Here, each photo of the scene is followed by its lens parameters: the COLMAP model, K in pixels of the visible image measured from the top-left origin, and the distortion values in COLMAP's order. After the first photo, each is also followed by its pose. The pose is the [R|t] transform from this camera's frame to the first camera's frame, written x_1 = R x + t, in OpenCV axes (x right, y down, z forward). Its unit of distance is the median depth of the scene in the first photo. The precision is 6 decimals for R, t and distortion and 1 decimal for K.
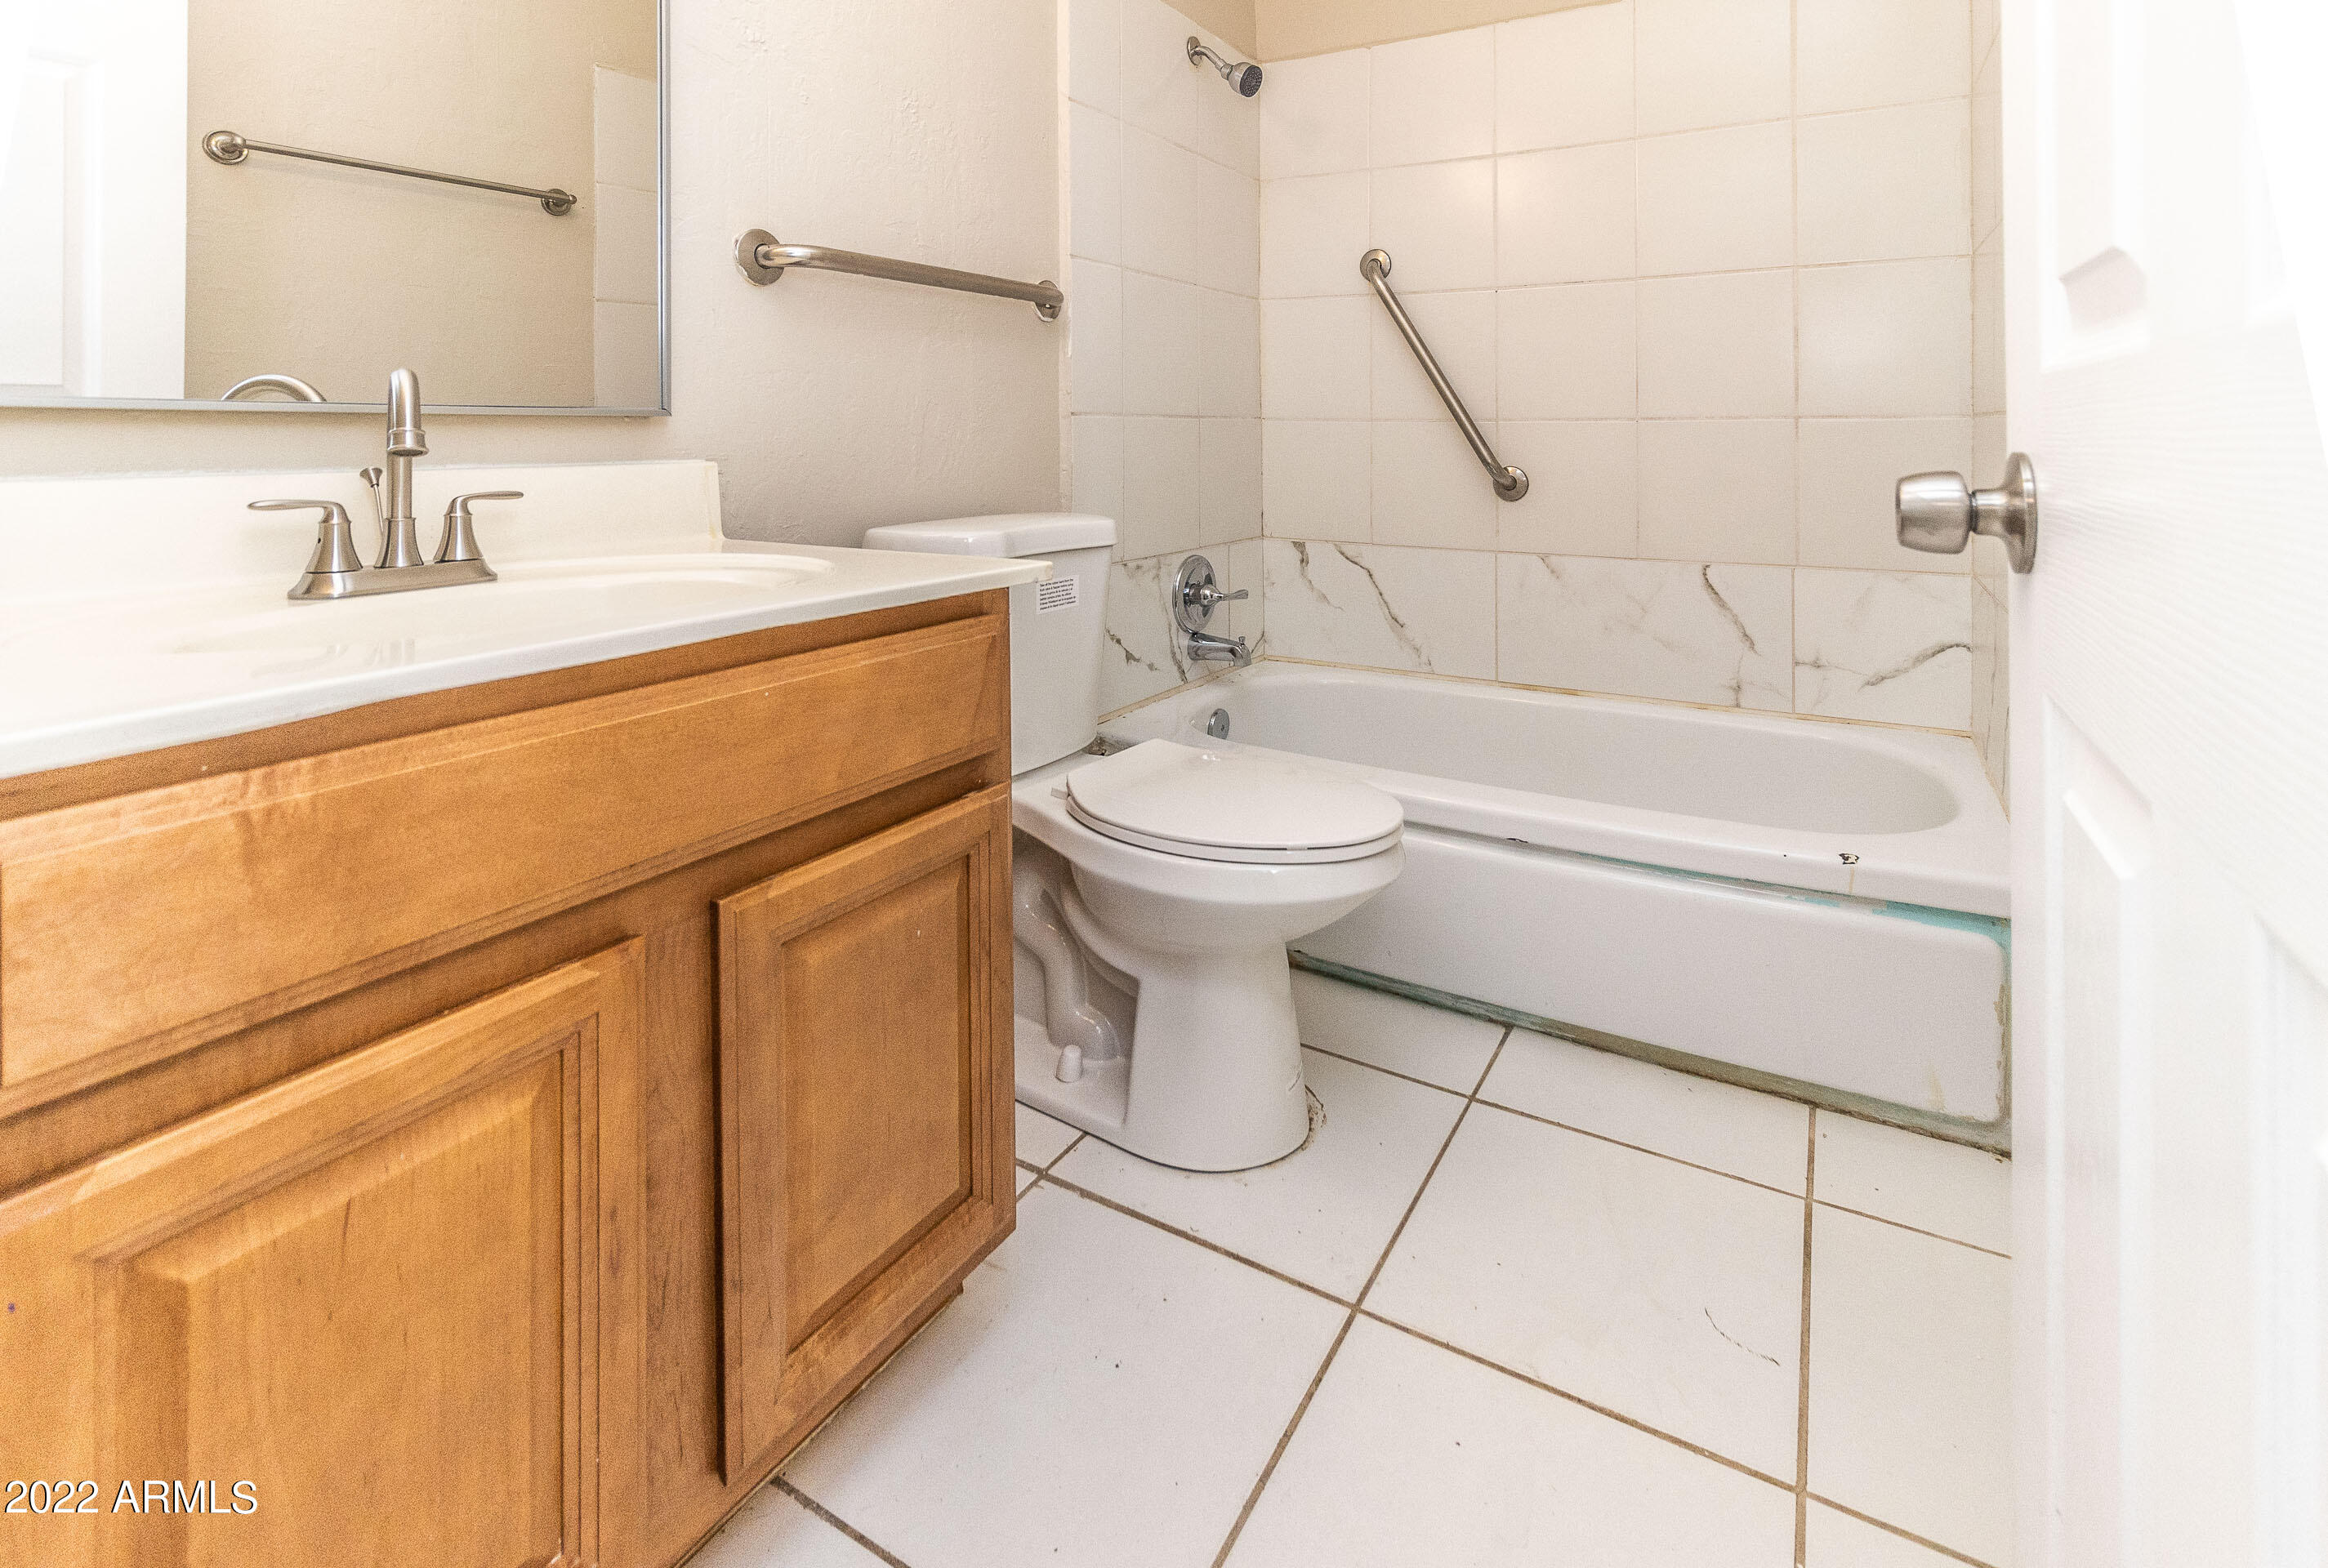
lens RADIAL K [[1081.8, 0, 1164.0], [0, 1081.8, 784.0], [0, 0, 1]] dist [-0.005143, 0.000258]
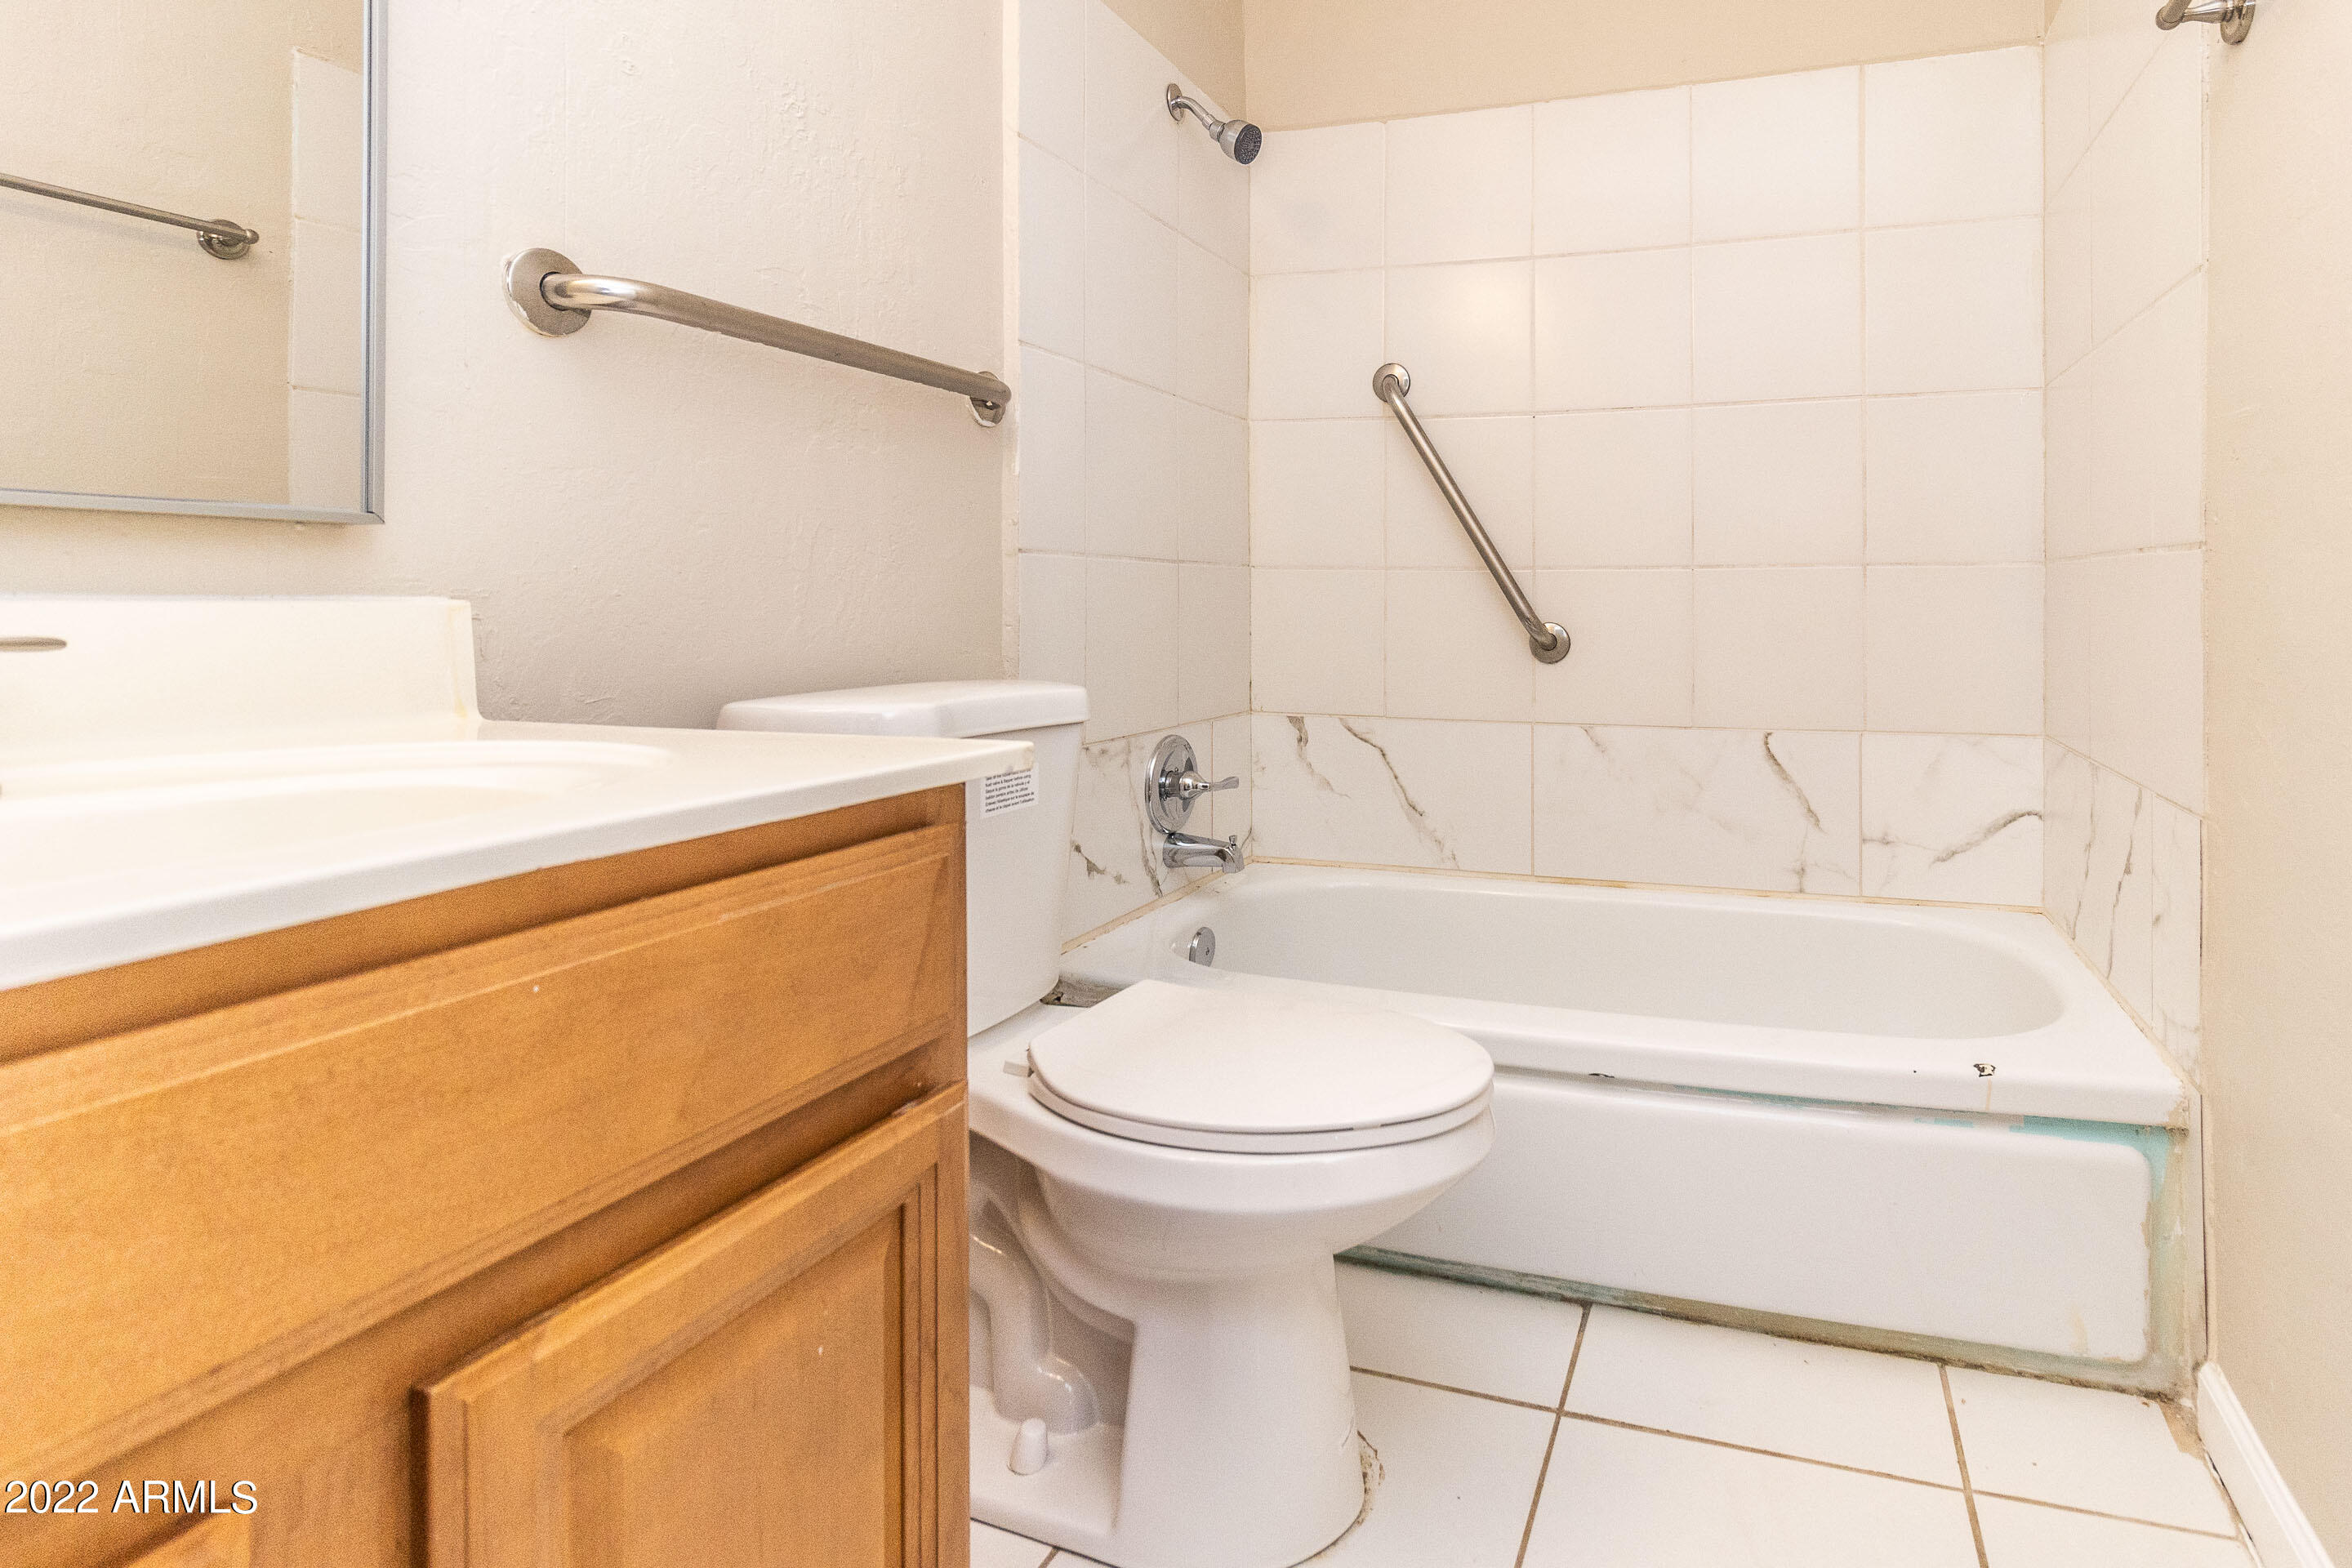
lens RADIAL K [[1115.5, 0, 1279.1], [0, 1115.5, 819.9], [0, 0, 1]] dist [-0.003638, -0.000328]
pose [[0.977239, -0.037303, 0.208838, -0.075799], [0.066096, 0.988958, -0.132642, -0.044116], [-0.201584, 0.143426, 0.968913, 0.240898]]
